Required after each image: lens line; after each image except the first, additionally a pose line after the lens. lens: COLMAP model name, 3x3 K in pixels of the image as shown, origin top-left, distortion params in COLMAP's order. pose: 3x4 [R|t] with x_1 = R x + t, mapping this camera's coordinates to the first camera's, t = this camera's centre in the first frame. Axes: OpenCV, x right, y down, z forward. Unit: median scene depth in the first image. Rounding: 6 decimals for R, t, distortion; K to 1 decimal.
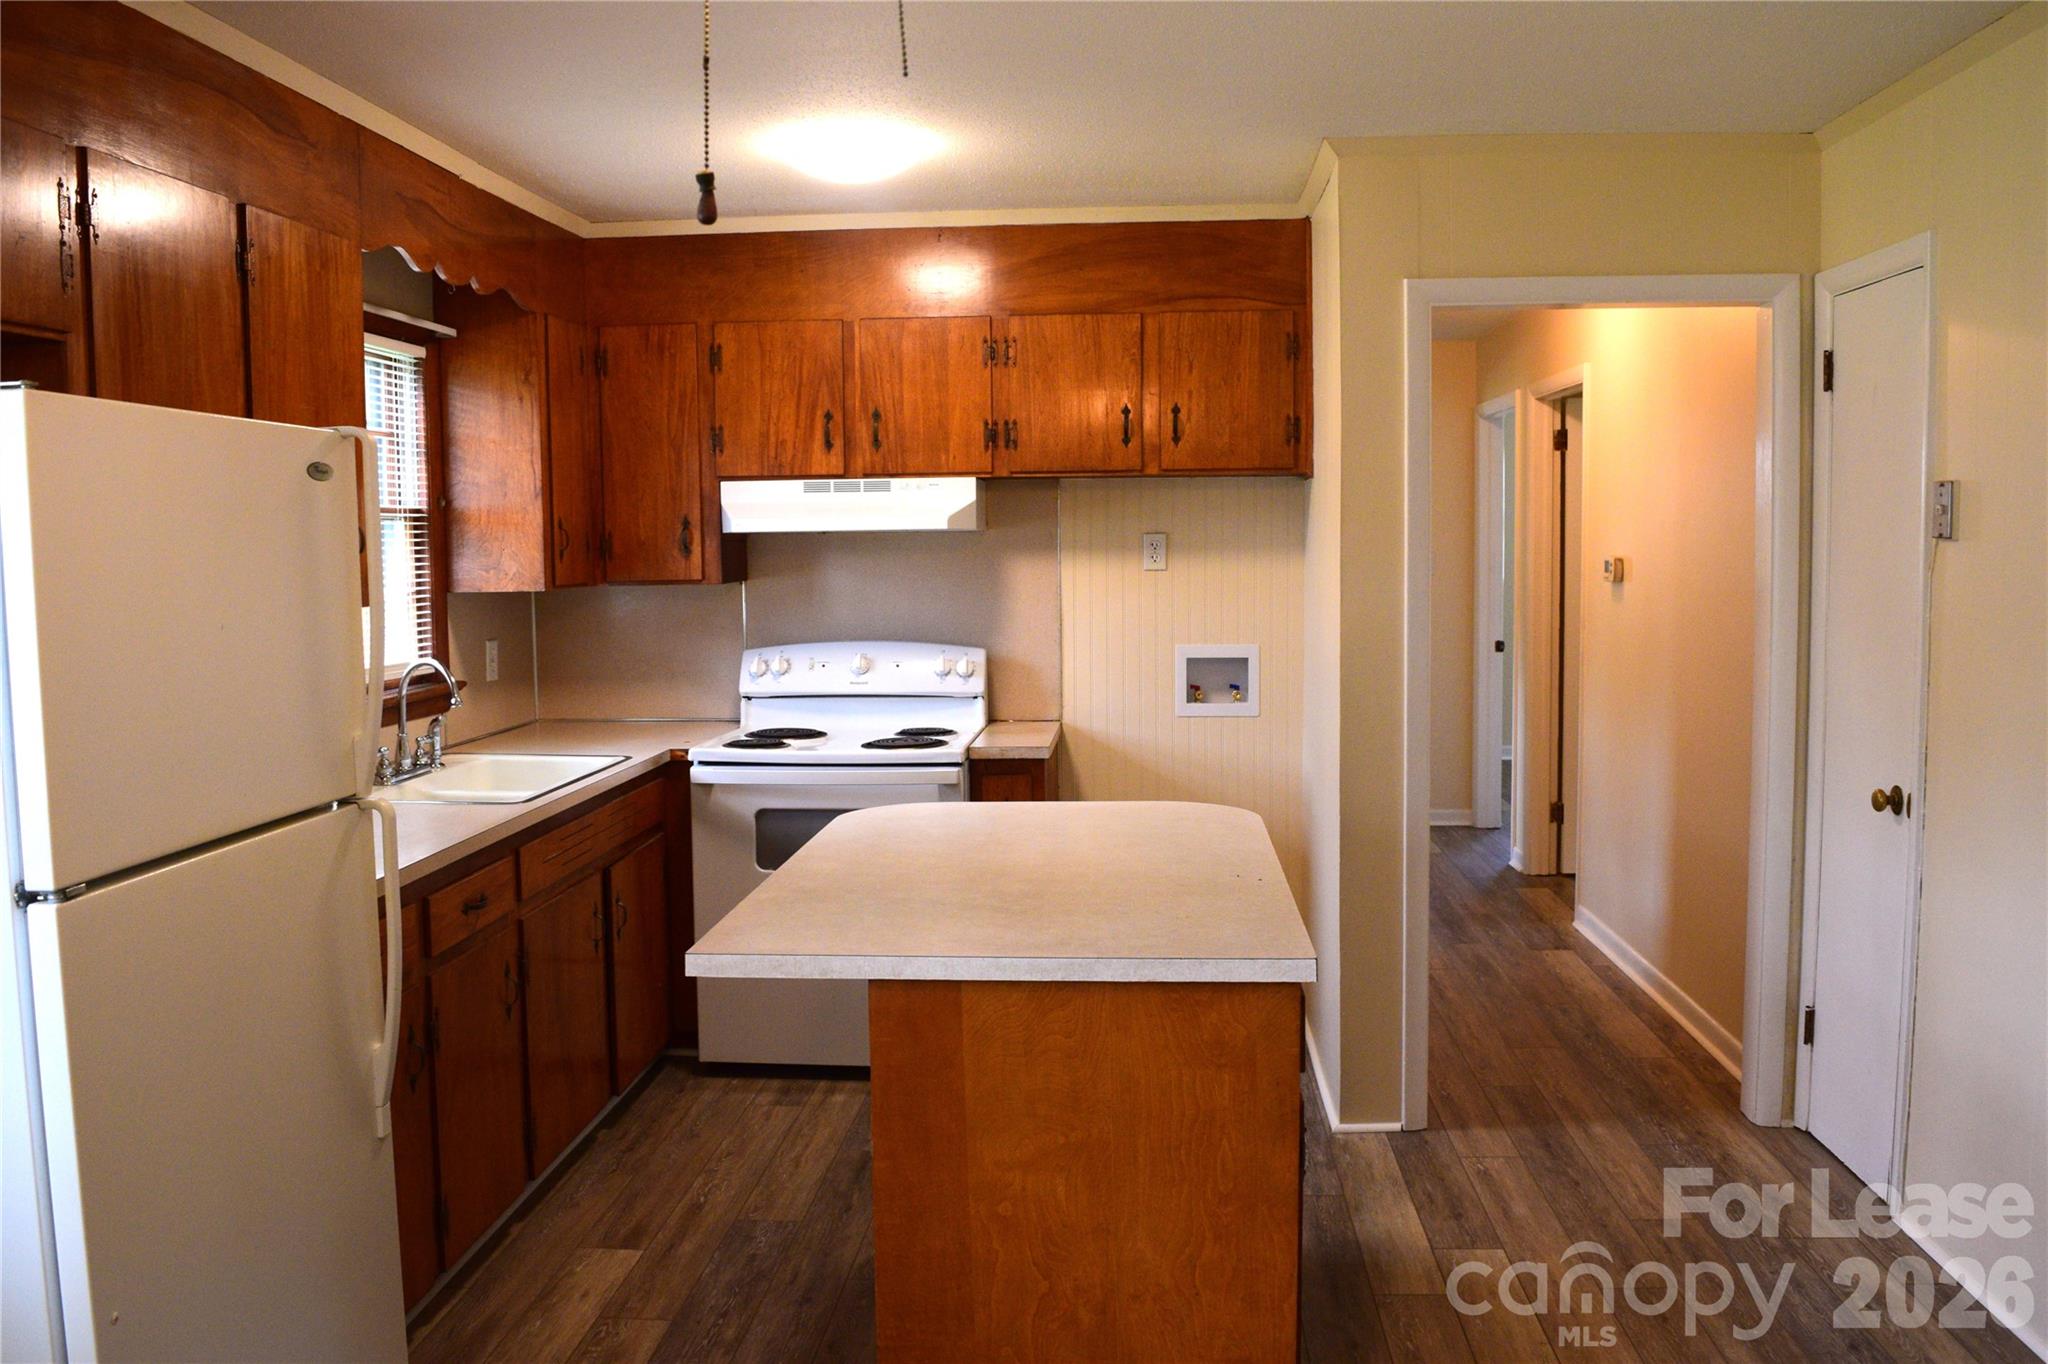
lens RADIAL K [[1603.5, 0, 976.0], [0, 1603.5, 689.6], [0, 0, 1]] dist [-0.099914, 0.019666]
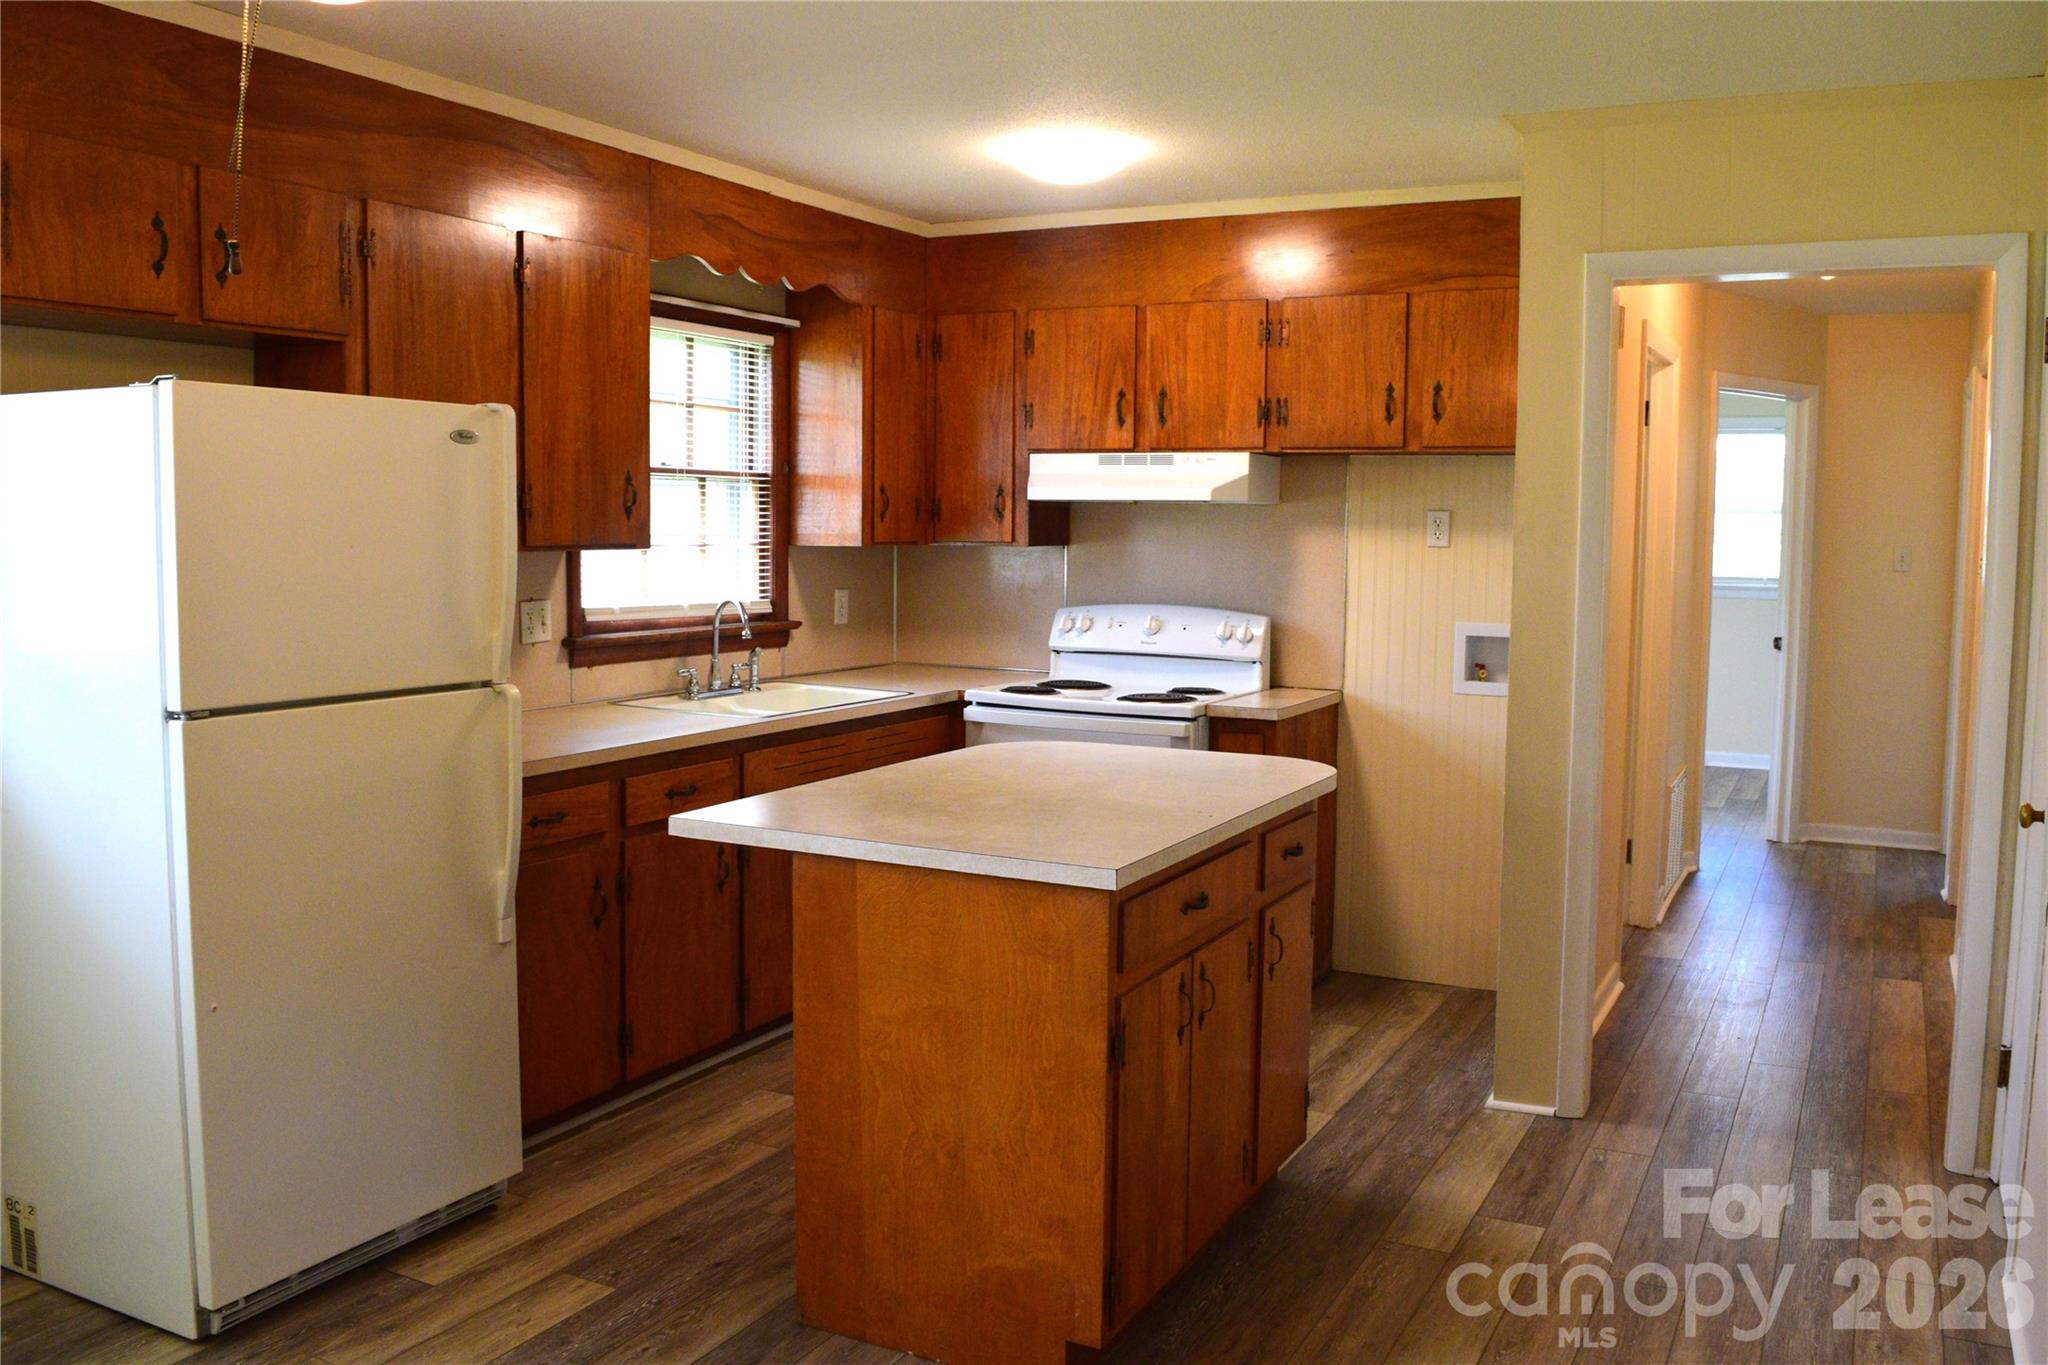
lens RADIAL K [[1603.5, 0, 995.2], [0, 1603.5, 695.9], [0, 0, 1]] dist [-0.099914, 0.019666]
pose [[0.922072, 0.064120, -0.381670, 0.264441], [-0.058653, 0.997941, 0.025954, 0.010414], [0.382548, -0.001546, 0.923934, -0.037725]]
